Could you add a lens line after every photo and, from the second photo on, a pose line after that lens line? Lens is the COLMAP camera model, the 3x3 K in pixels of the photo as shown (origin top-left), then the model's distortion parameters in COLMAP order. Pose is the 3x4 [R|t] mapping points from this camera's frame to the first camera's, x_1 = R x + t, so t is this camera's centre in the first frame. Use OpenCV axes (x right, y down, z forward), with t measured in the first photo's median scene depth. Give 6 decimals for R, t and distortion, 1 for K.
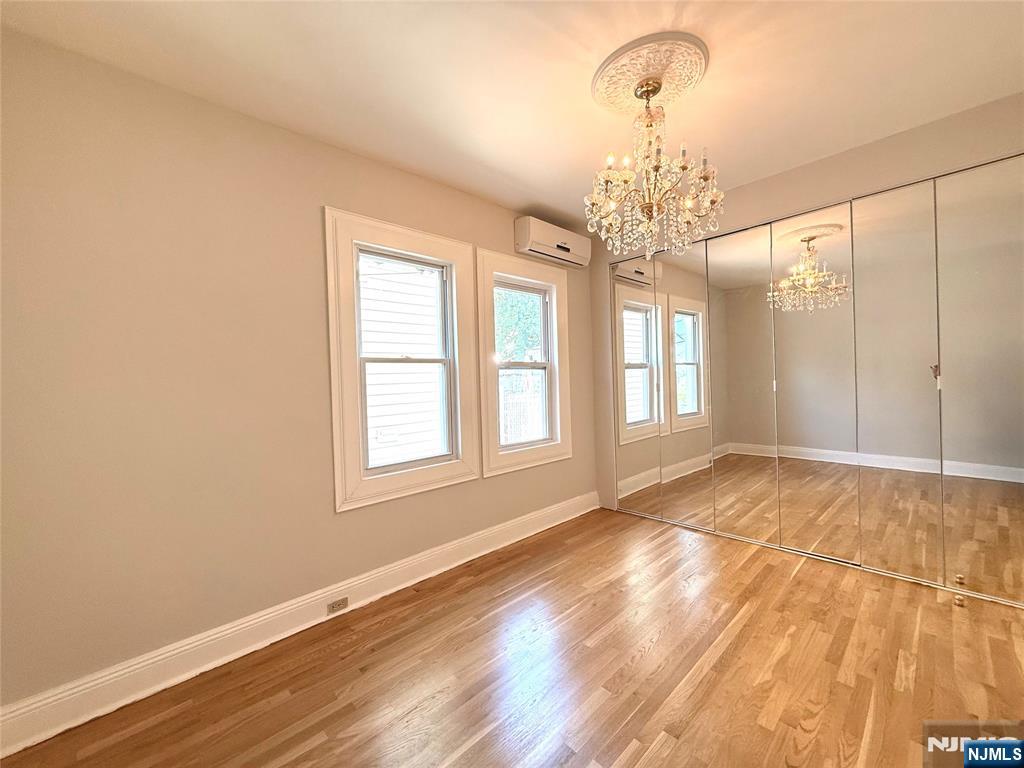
lens RADIAL K [[408.7, 0, 512.0], [0, 408.7, 384.0], [0, 0, 1]] dist [0.009211, 0.000087]
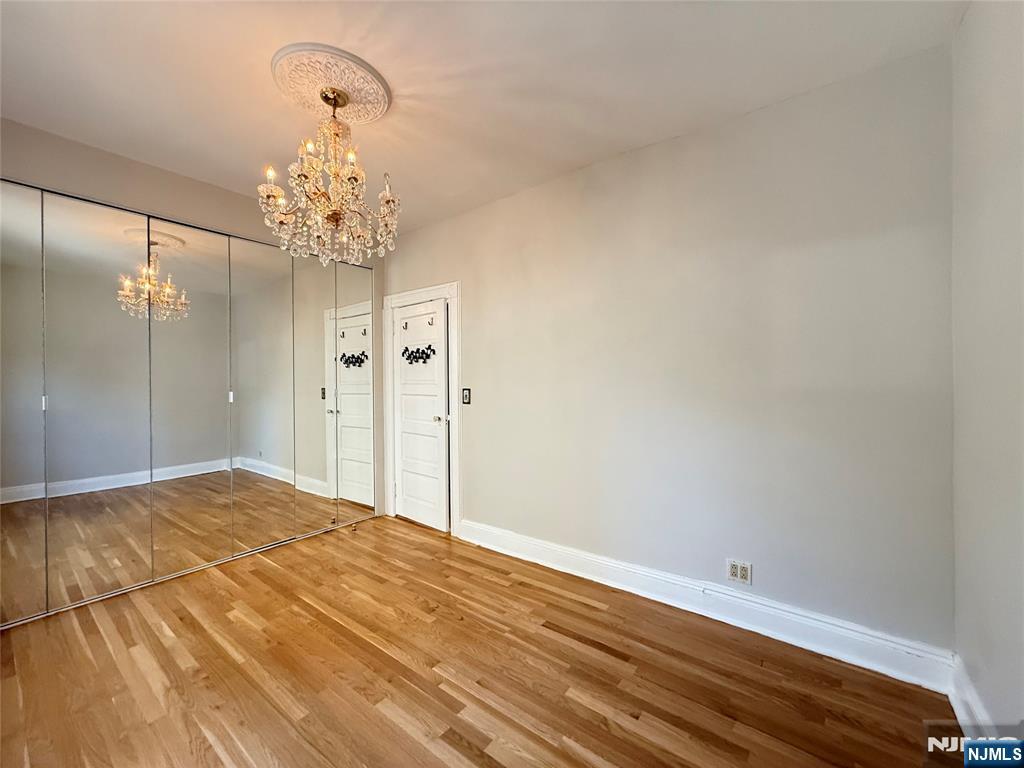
lens RADIAL K [[408.7, 0, 512.0], [0, 408.7, 384.0], [0, 0, 1]] dist [0.009211, 0.000087]
pose [[-0.147961, 0.026183, 0.988647, -0.503261], [0.021417, 0.999500, -0.023265, 0.011699], [-0.988761, 0.017732, -0.148448, 0.512677]]
